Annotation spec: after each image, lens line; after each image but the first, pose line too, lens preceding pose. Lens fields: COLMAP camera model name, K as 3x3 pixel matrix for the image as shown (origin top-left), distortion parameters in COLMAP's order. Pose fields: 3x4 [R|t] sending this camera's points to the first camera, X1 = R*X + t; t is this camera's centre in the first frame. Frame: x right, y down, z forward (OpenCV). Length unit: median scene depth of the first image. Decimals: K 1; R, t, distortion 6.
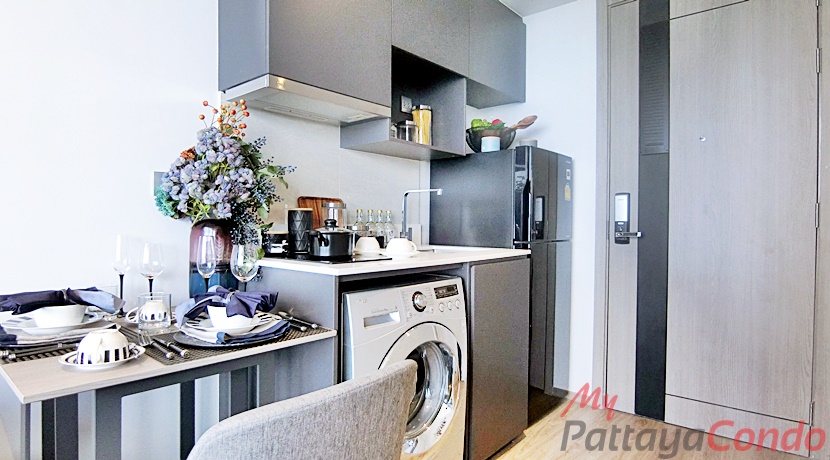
lens RADIAL K [[458.5, 0, 416.0], [0, 458.5, 228.6], [0, 0, 1]] dist [-0.022369, 0.000835]
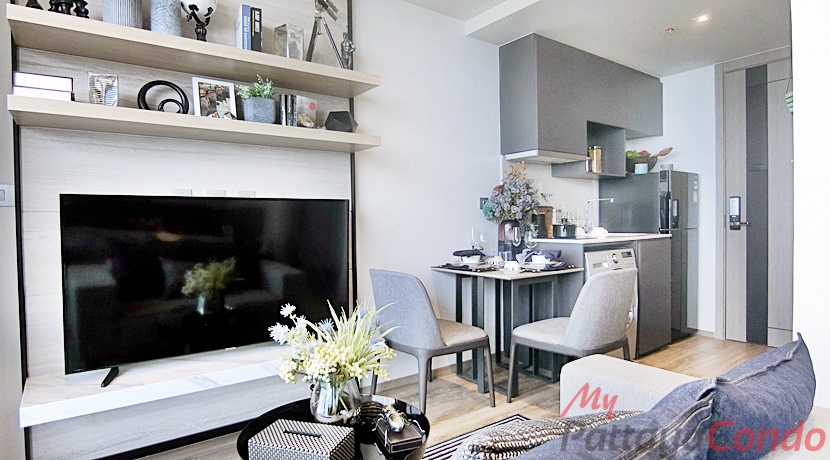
lens RADIAL K [[458.5, 0, 414.3], [0, 458.5, 230.1], [0, 0, 1]] dist [-0.022369, 0.000835]
pose [[0.973192, -0.016851, -0.229378, -0.252880], [0.019157, 0.999786, 0.007828, 0.001888], [0.229197, -0.012012, 0.973306, -0.745895]]
